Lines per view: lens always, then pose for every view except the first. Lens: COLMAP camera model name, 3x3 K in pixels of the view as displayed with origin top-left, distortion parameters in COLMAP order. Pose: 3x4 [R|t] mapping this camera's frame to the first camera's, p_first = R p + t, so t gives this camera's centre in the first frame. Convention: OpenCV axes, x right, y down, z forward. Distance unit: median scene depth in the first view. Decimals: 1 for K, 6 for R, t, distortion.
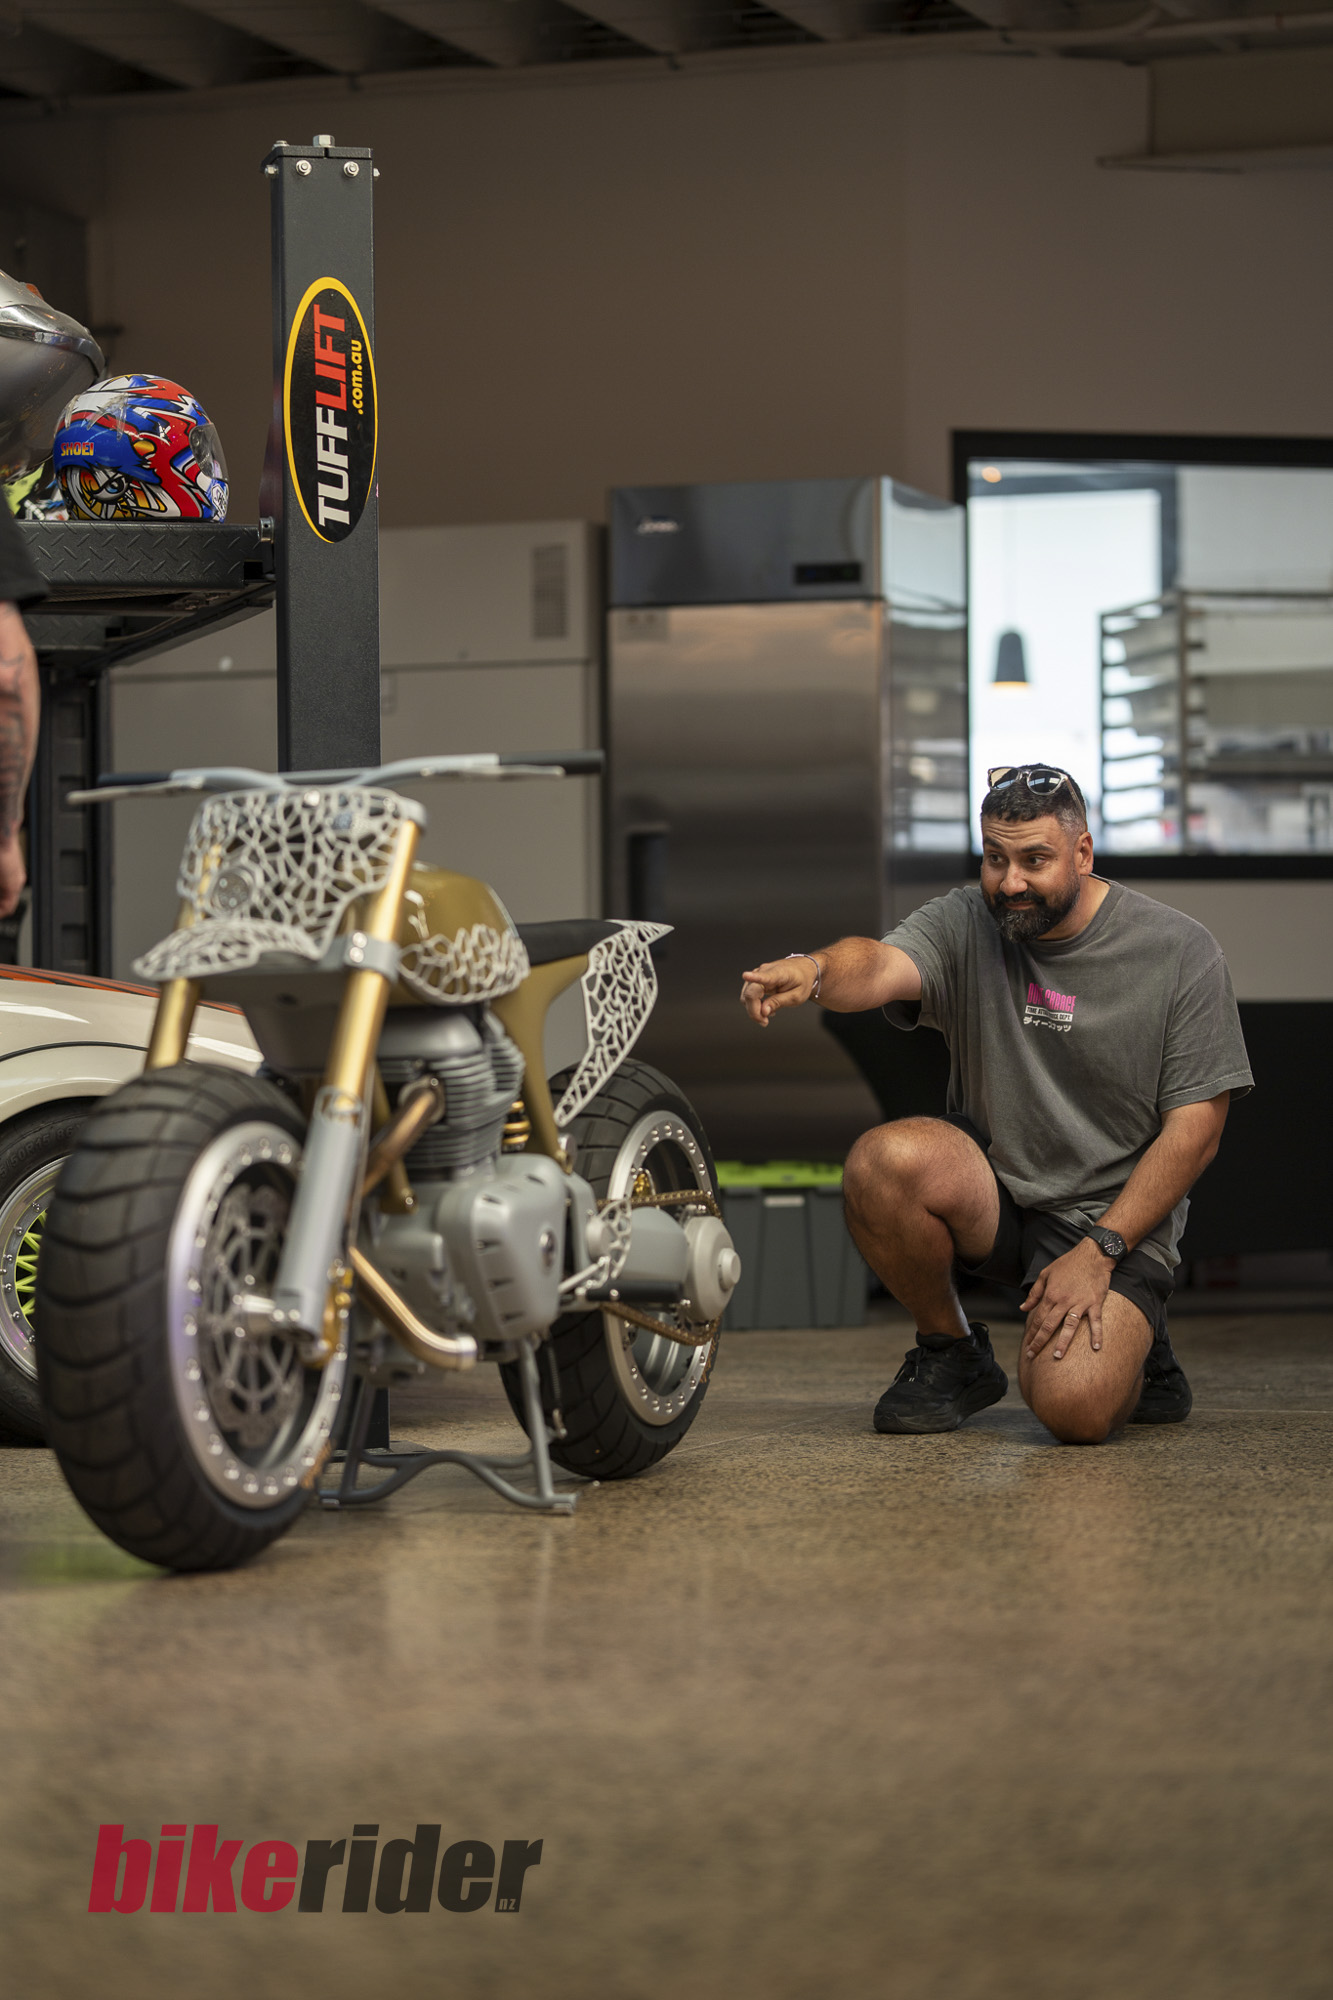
lens RADIAL K [[4928.8, 0, 666.5], [0, 4928.8, 1000.0], [0, 0, 1]] dist [-0.011208, 0.101743]
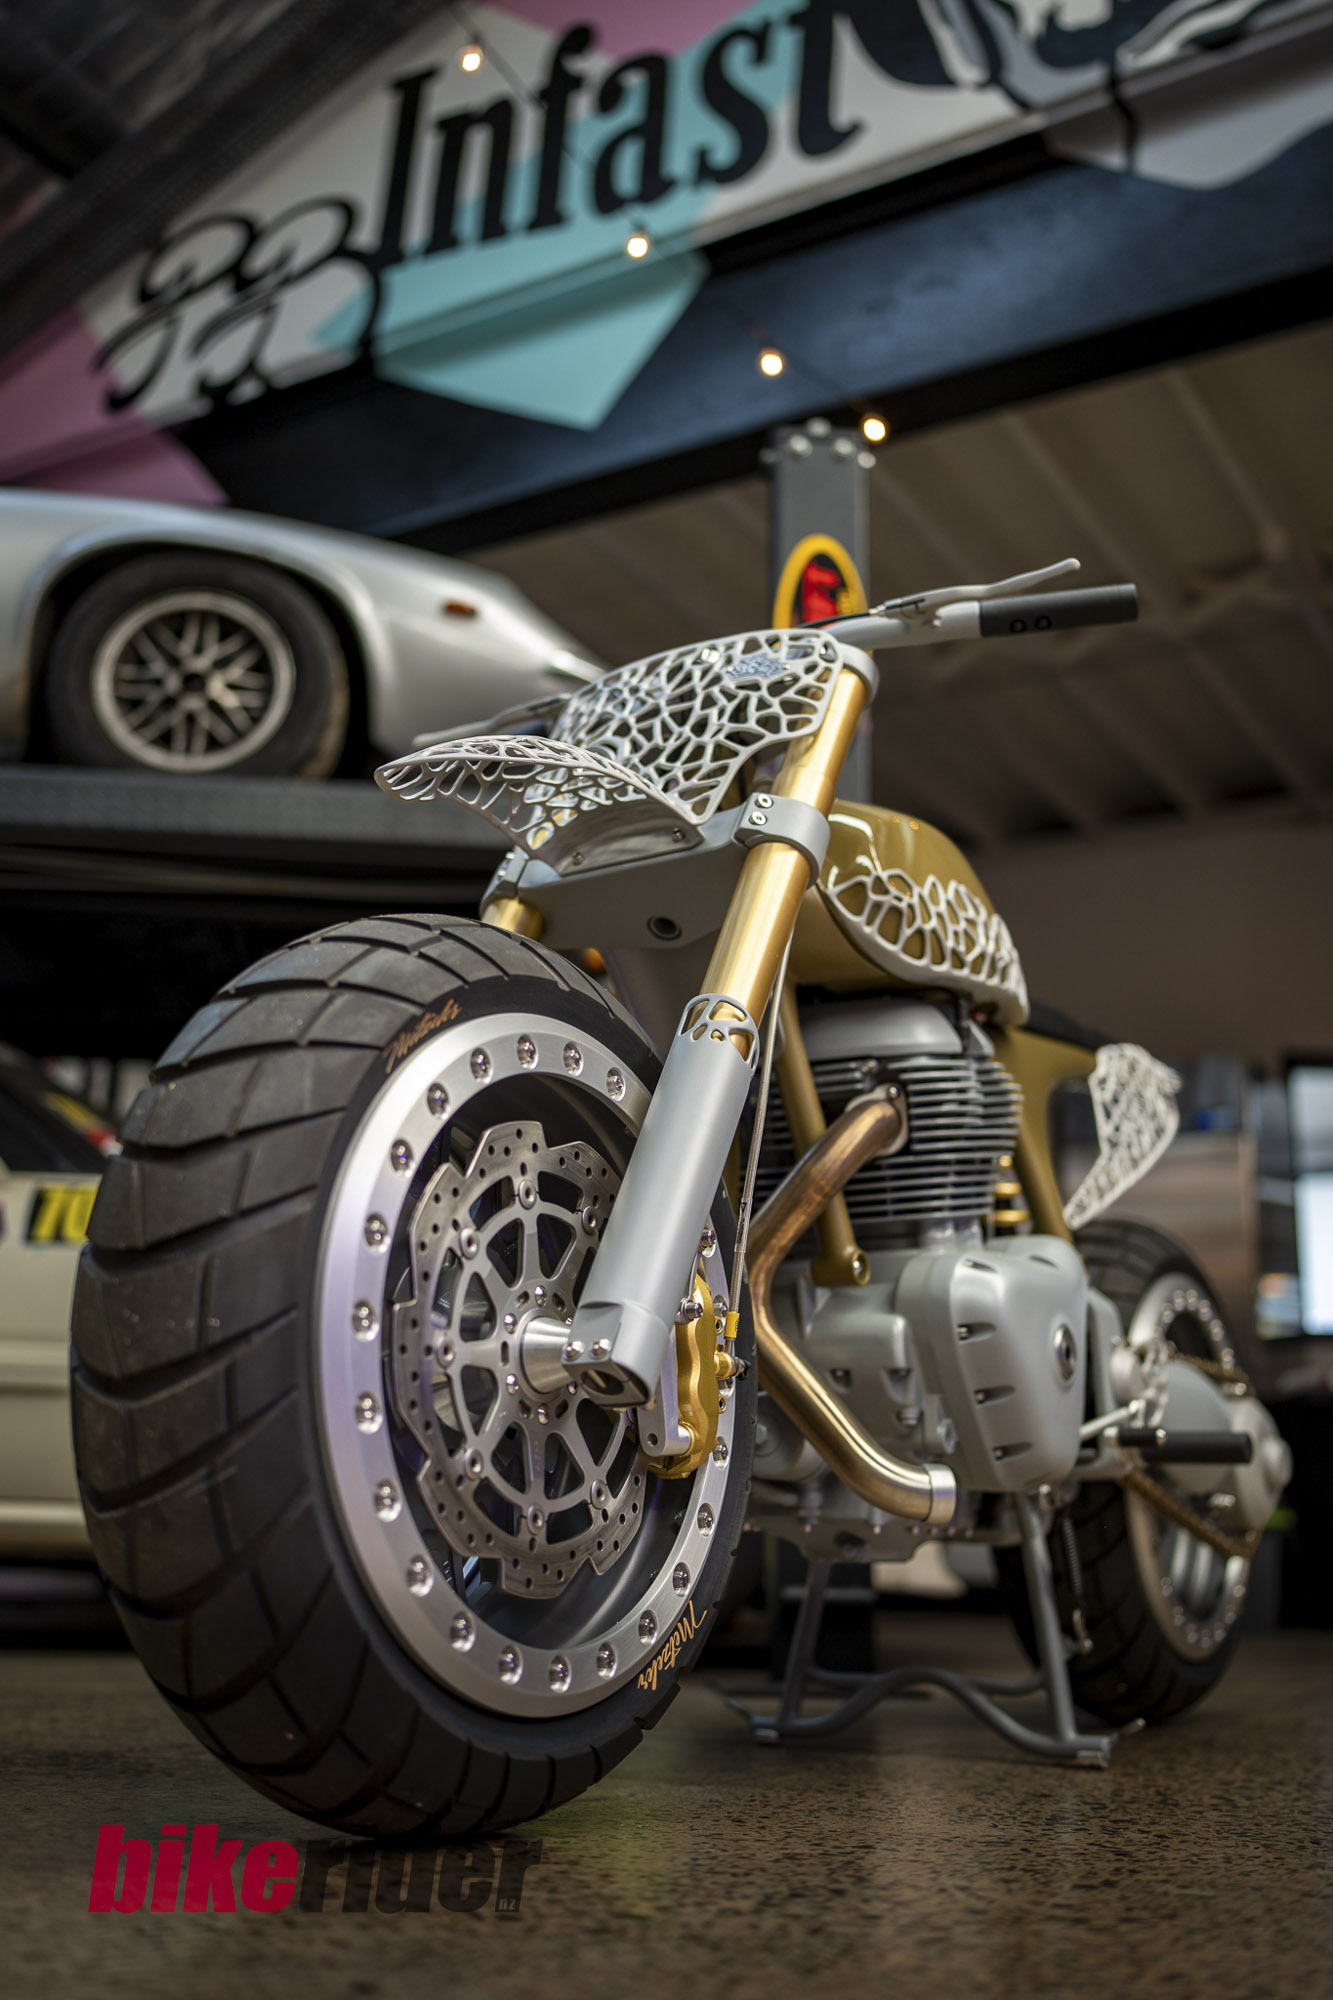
lens RADIAL K [[2066.8, 0, 636.2], [0, 2066.8, 1004.9], [0, 0, 1]] dist [-0.005861, 0.011666]
pose [[0.979572, -0.021700, -0.199919, -0.024316], [-0.028279, 0.969417, -0.243785, 0.076411], [0.199095, 0.244458, 0.949000, 0.717502]]
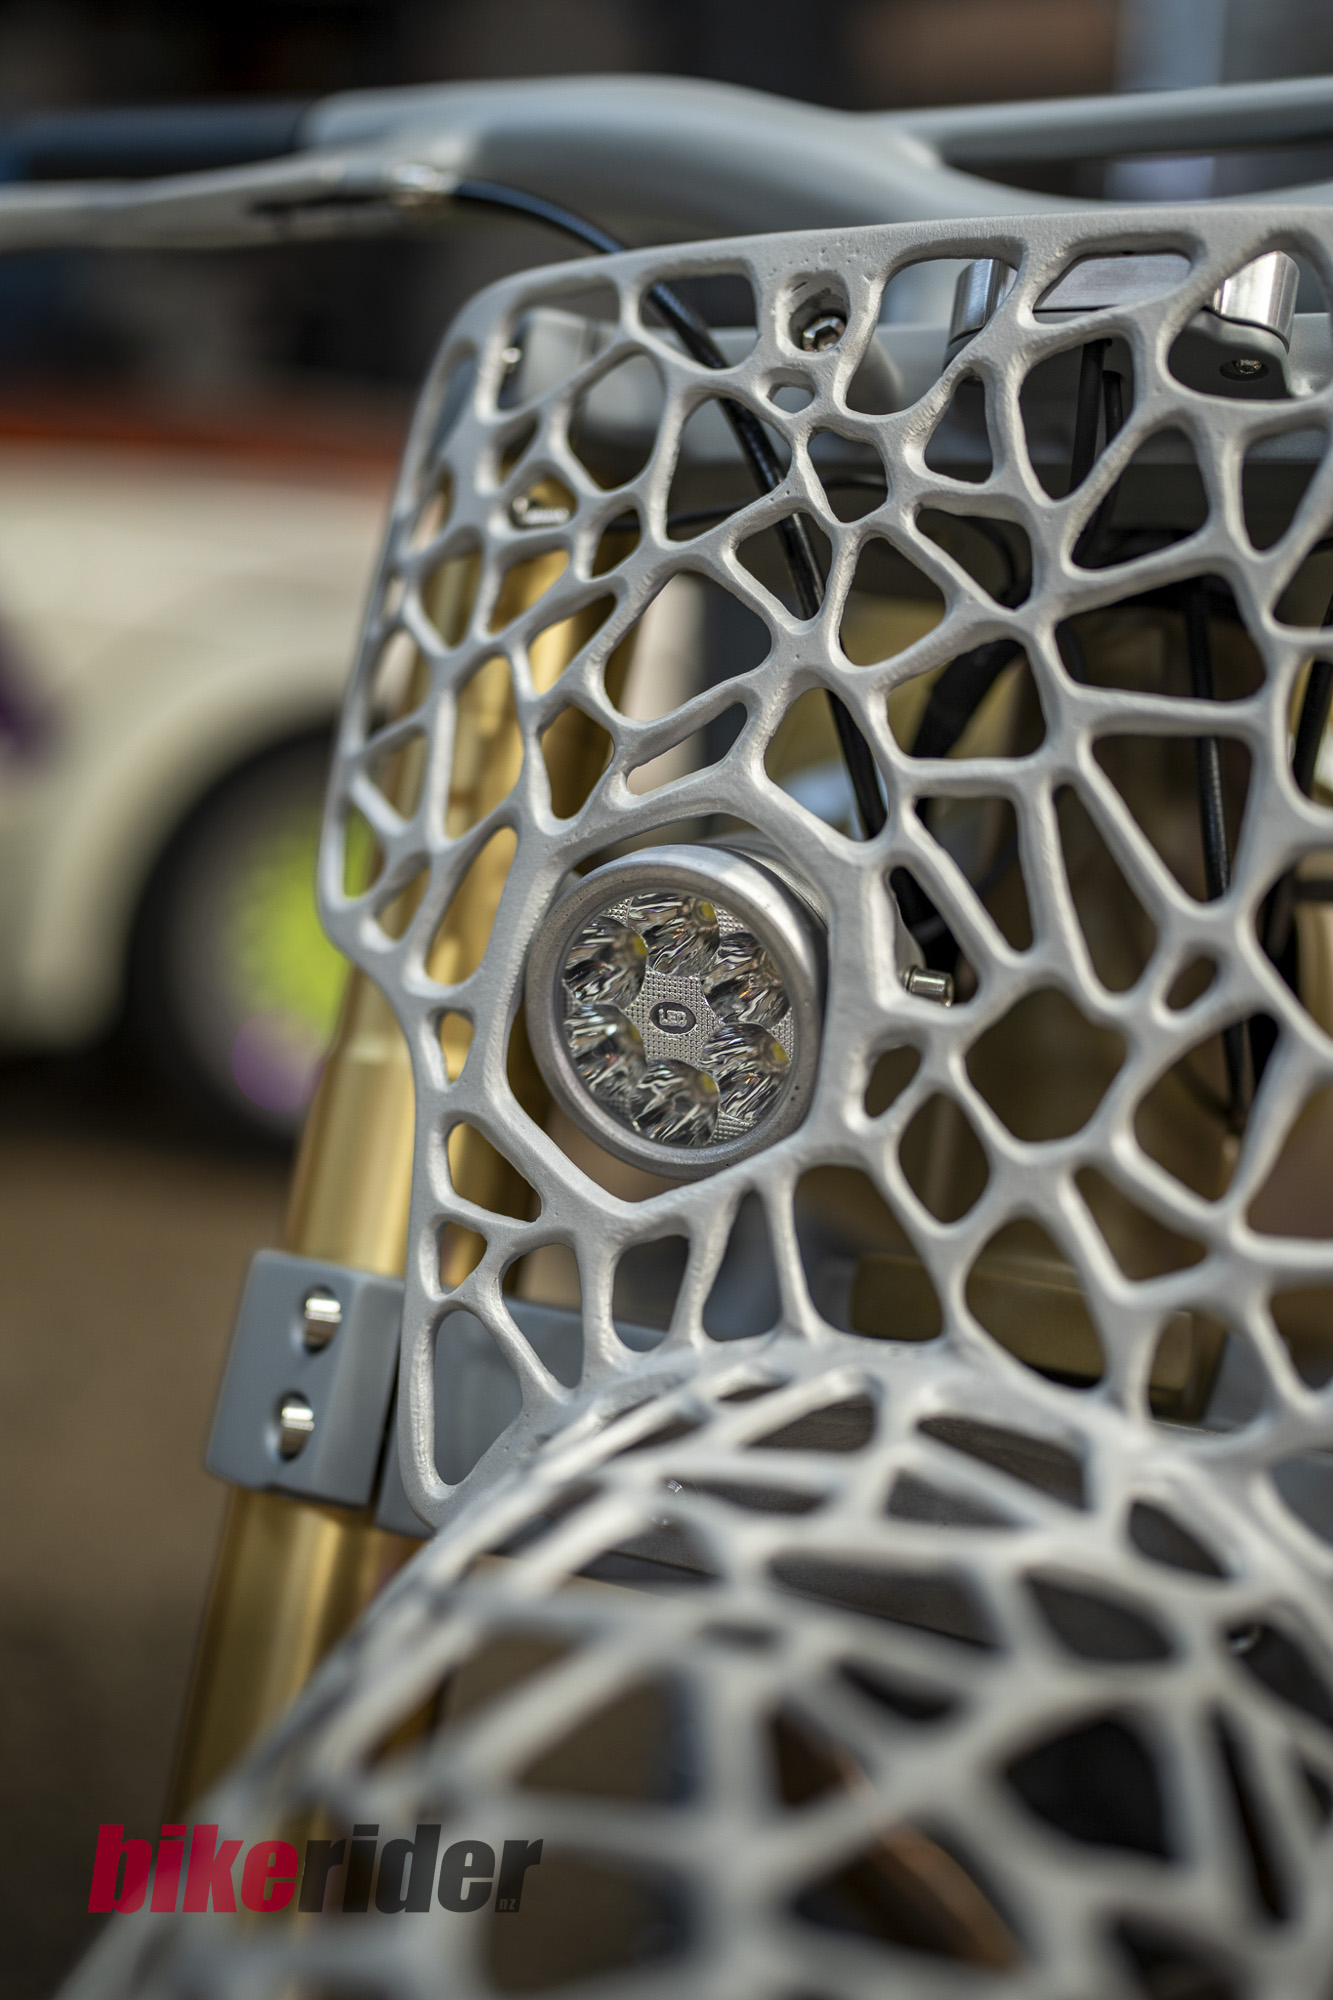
lens RADIAL K [[2066.8, 0, 636.2], [0, 2066.8, 1004.9], [0, 0, 1]] dist [-0.005861, 0.011666]
pose [[0.998401, 0.012858, -0.055038, -0.083554], [0.006948, 0.938478, 0.345270, -0.041362], [0.056091, -0.345101, 0.936888, 0.918908]]
